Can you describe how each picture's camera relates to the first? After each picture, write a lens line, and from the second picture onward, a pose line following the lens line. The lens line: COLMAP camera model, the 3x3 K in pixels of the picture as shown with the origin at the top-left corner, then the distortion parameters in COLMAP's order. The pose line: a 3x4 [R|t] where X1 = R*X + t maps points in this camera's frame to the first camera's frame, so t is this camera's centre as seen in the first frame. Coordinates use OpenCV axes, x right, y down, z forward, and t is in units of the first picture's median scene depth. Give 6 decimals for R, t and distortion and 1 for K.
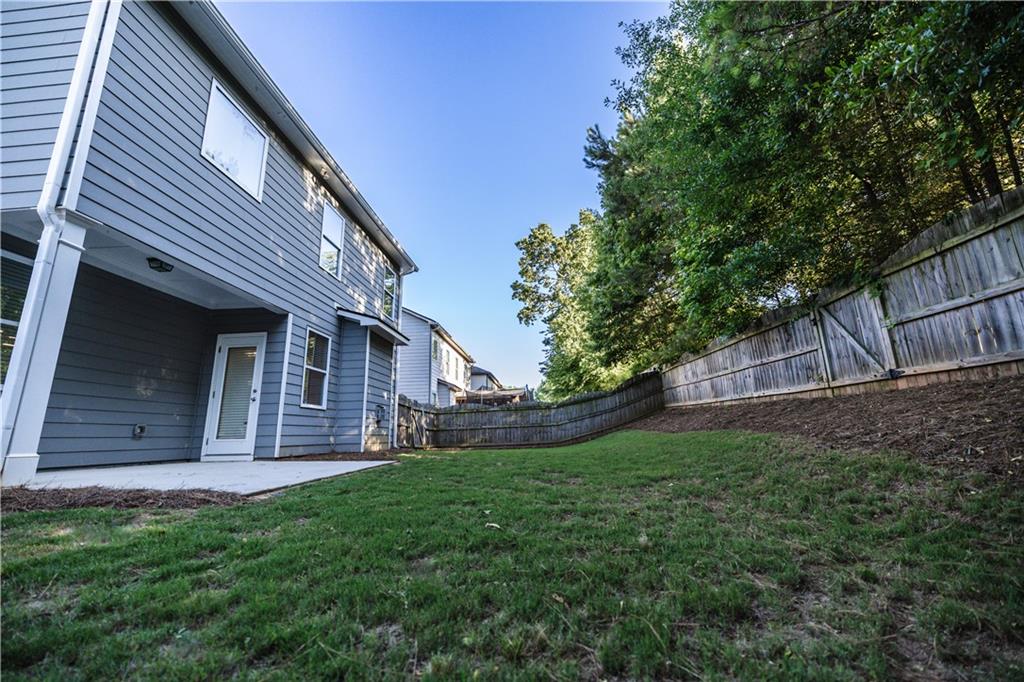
lens RADIAL K [[417.2, 0, 493.9], [0, 417.2, 338.9], [0, 0, 1]] dist [0.000122, 0.000044]
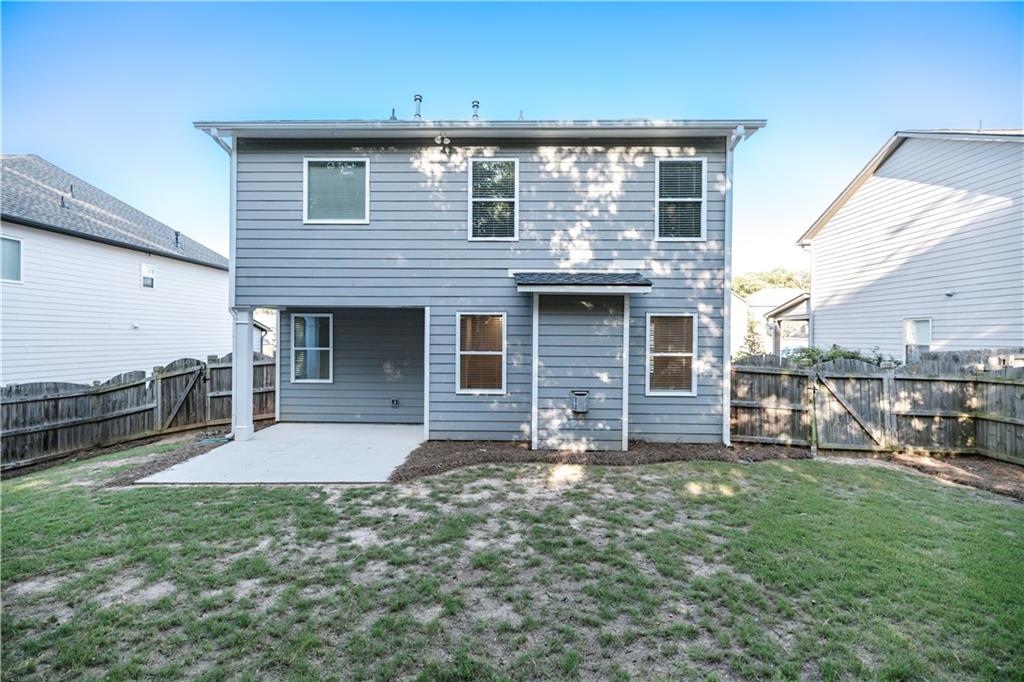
lens RADIAL K [[428.1, 0, 512.0], [0, 428.1, 341.0], [0, 0, 1]] dist [0.000137, 0.000171]
pose [[0.093516, 0.020291, -0.995411, 0.570816], [0.213613, 0.976101, 0.039966, 0.024429], [0.972432, -0.216370, 0.086947, 1.040230]]
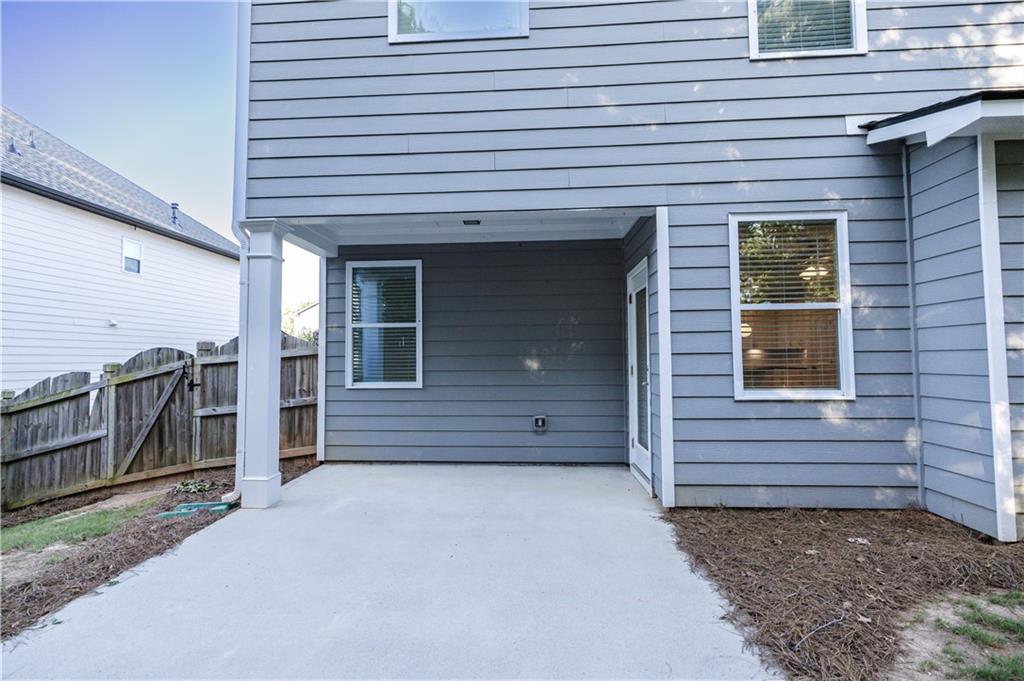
lens RADIAL K [[448.5, 0, 512.0], [0, 448.5, 340.5], [0, 0, 1]] dist [0.001576, 0.000066]
pose [[0.052094, -0.029314, -0.998212, 0.004828], [0.229680, 0.973125, -0.016591, 0.052886], [0.971871, -0.228405, 0.057426, 0.734234]]
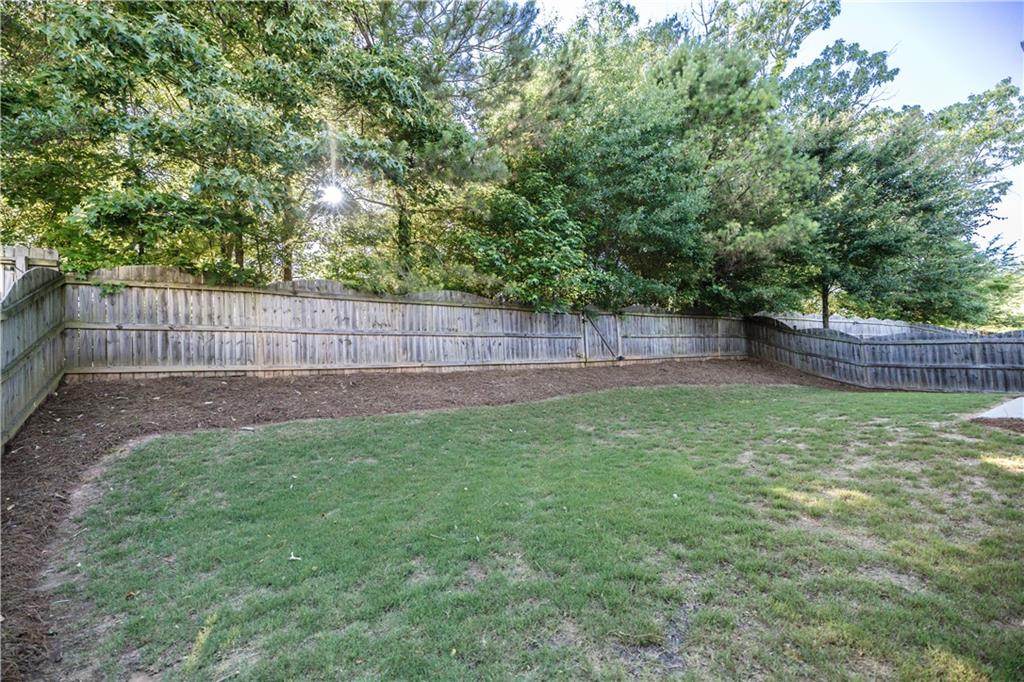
lens RADIAL K [[428.1, 0, 512.0], [0, 428.1, 341.0], [0, 0, 1]] dist [0.000137, 0.000171]
pose [[-0.643822, 0.096136, 0.759112, -0.249877], [-0.099483, 0.973139, -0.207614, 0.342731], [-0.758681, -0.209185, -0.616964, 1.874403]]
